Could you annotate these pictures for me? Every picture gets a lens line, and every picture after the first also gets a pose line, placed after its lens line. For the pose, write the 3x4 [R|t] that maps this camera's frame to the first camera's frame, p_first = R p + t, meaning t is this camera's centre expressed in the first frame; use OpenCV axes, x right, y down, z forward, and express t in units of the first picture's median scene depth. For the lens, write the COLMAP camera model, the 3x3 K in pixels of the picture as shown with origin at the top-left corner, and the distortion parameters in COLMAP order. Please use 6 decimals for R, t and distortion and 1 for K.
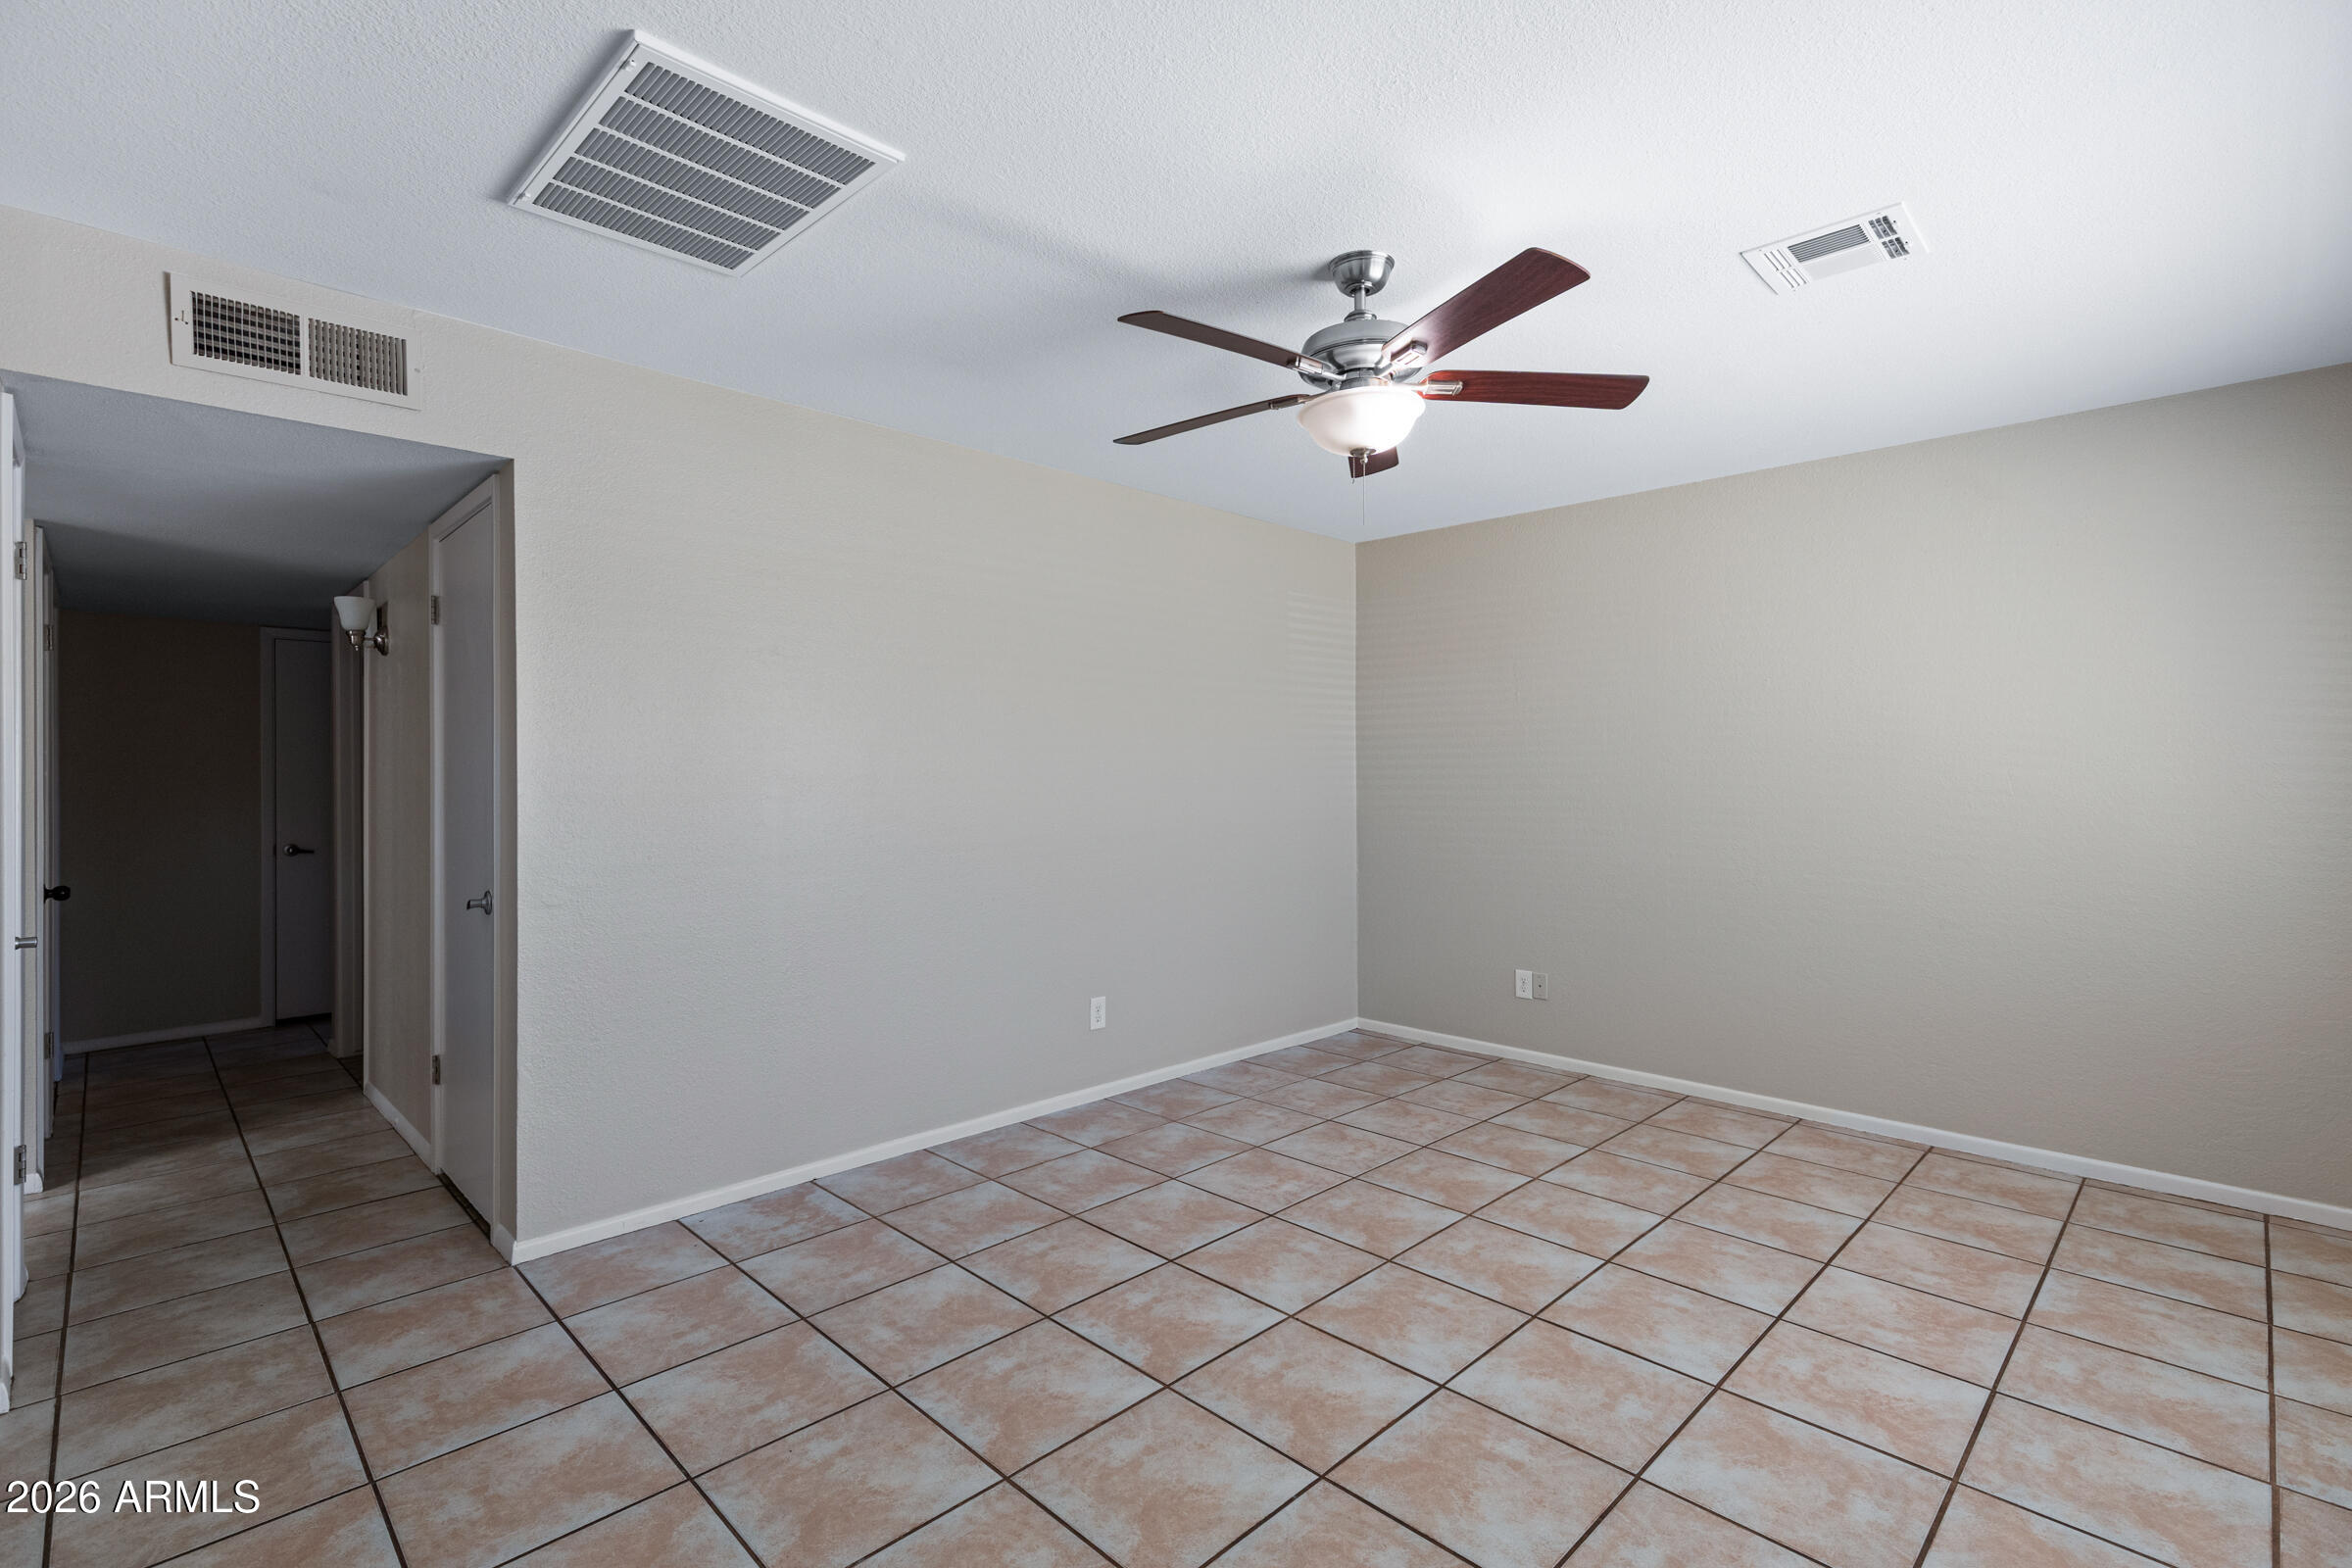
lens RADIAL K [[1079.5, 0, 1173.7], [0, 1079.5, 765.7], [0, 0, 1]] dist [0.005358, 0.000265]
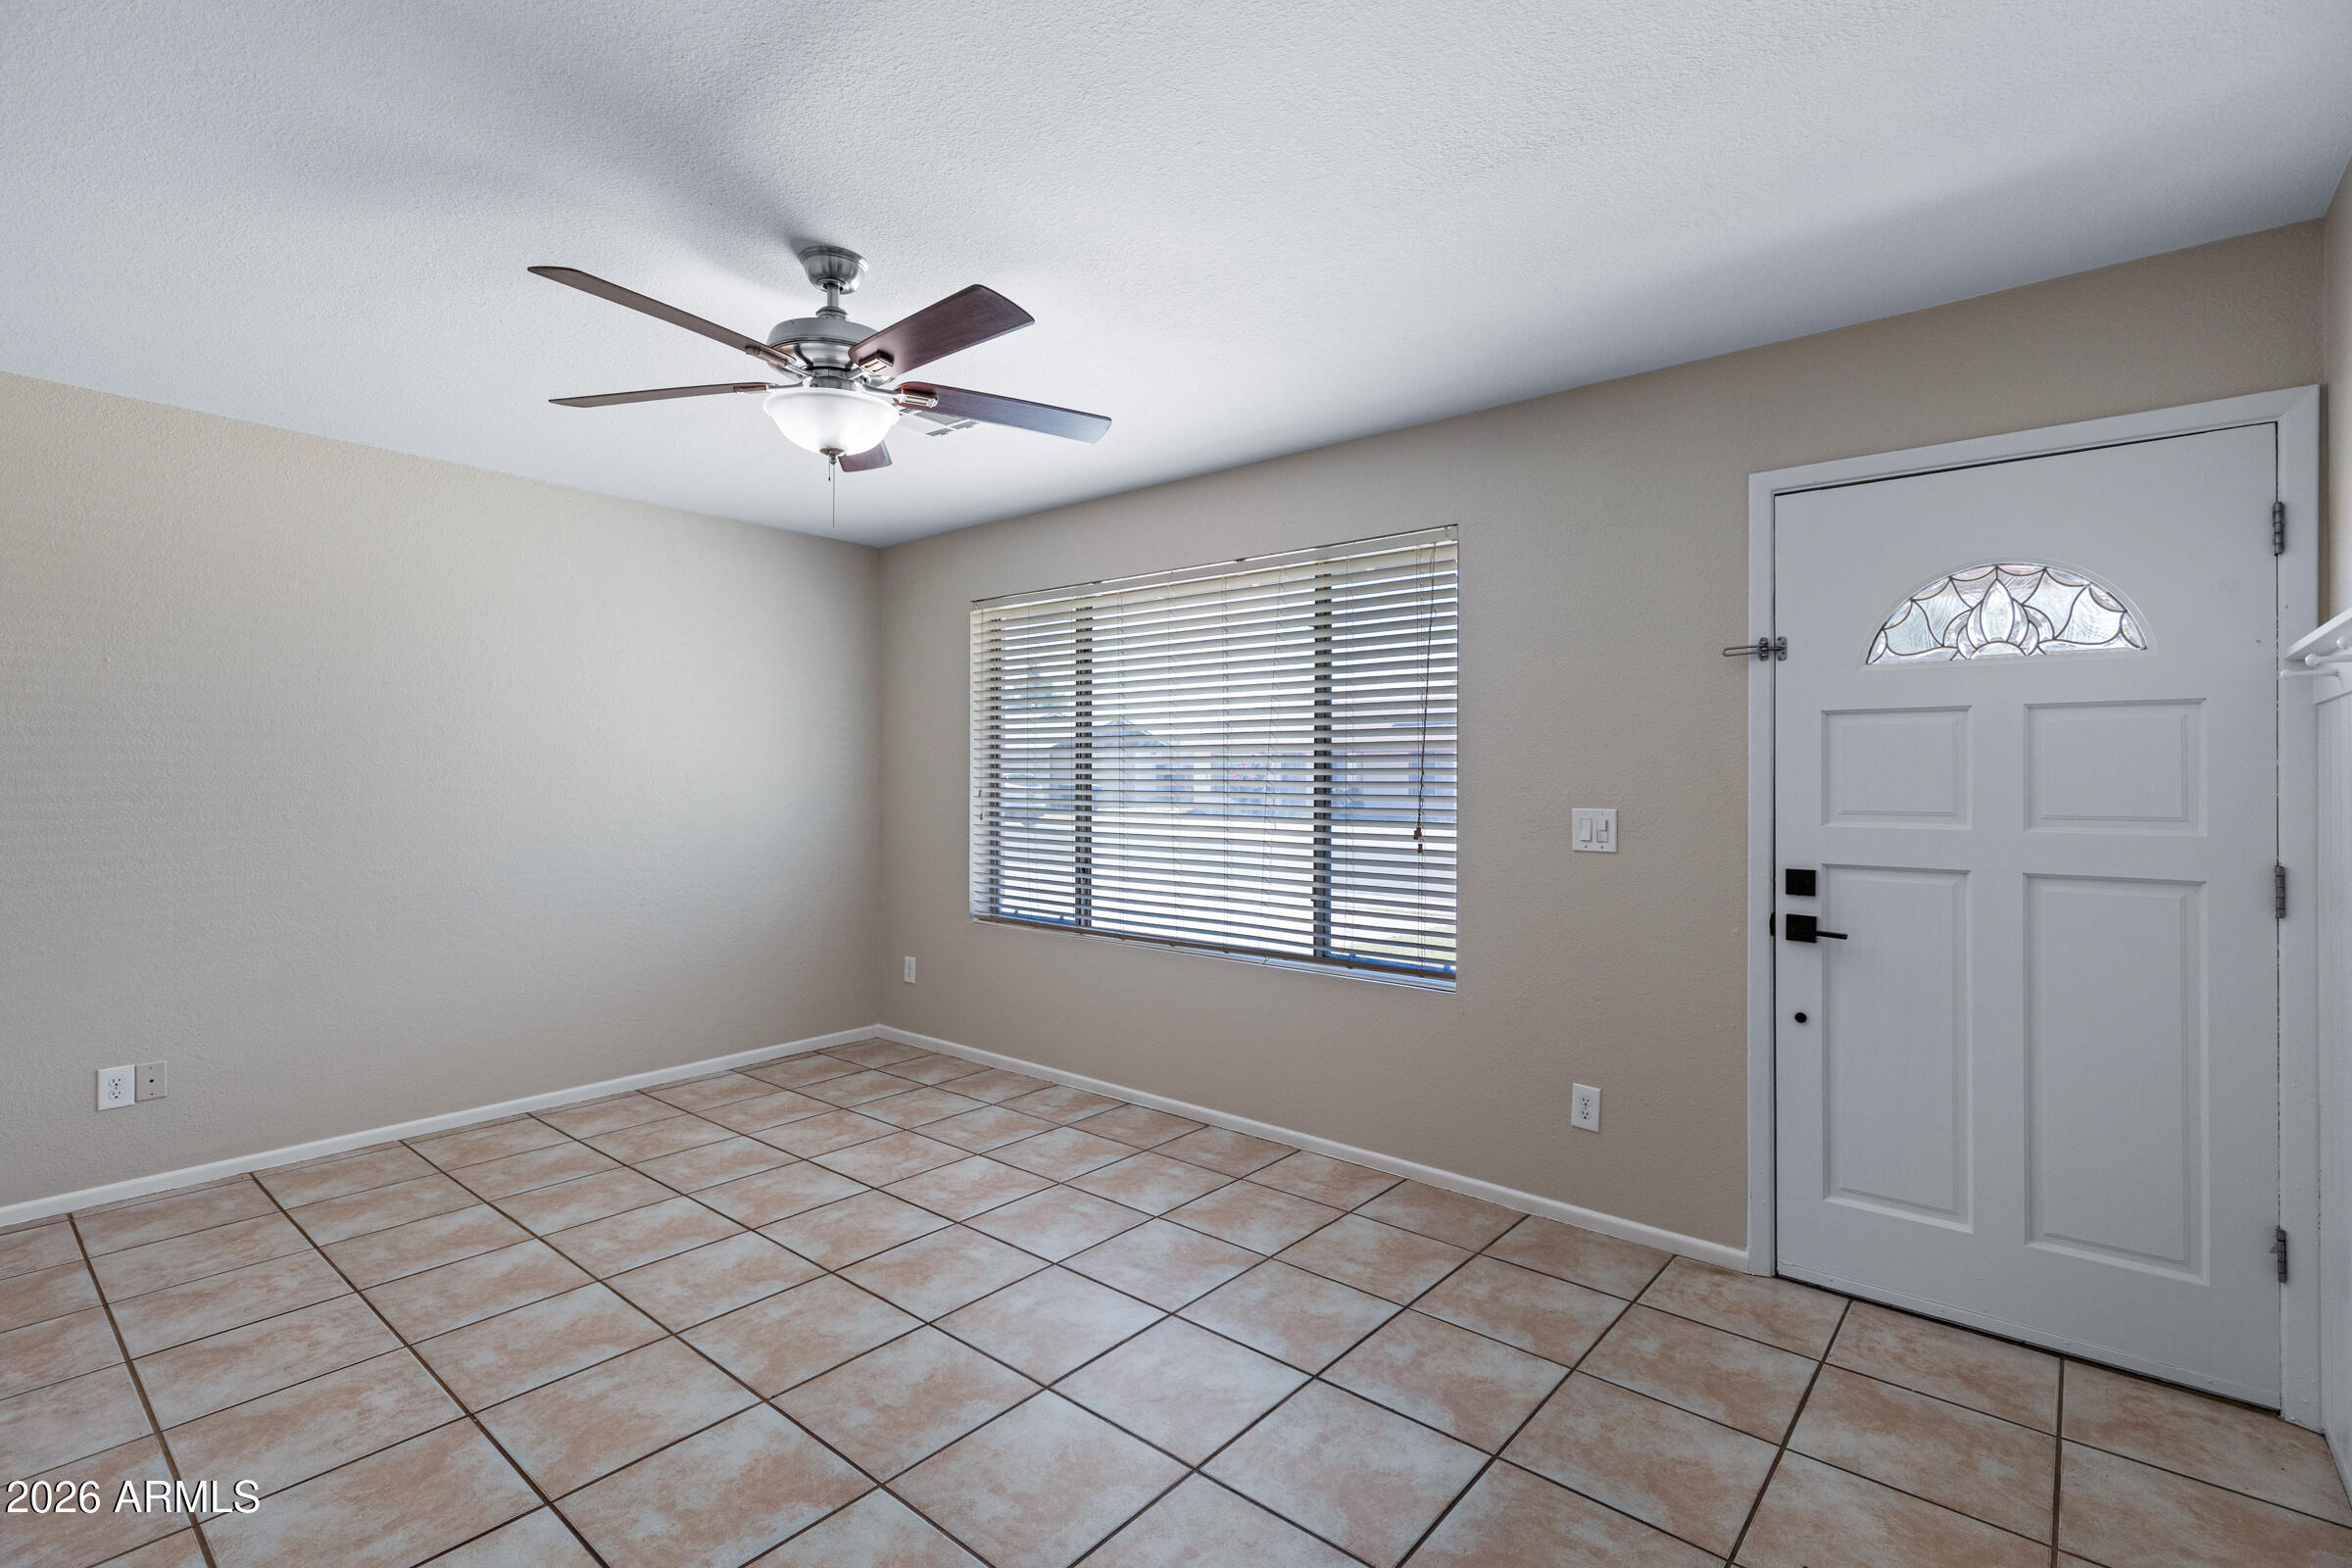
lens RADIAL K [[1079.5, 0, 1172.6], [0, 1079.5, 793.1], [0, 0, 1]] dist [0.005358, 0.000265]
pose [[-0.093680, -0.014855, 0.995492, -0.597568], [-0.010364, 0.999849, 0.013945, -0.001706], [-0.995548, -0.009011, -0.093820, 0.568986]]
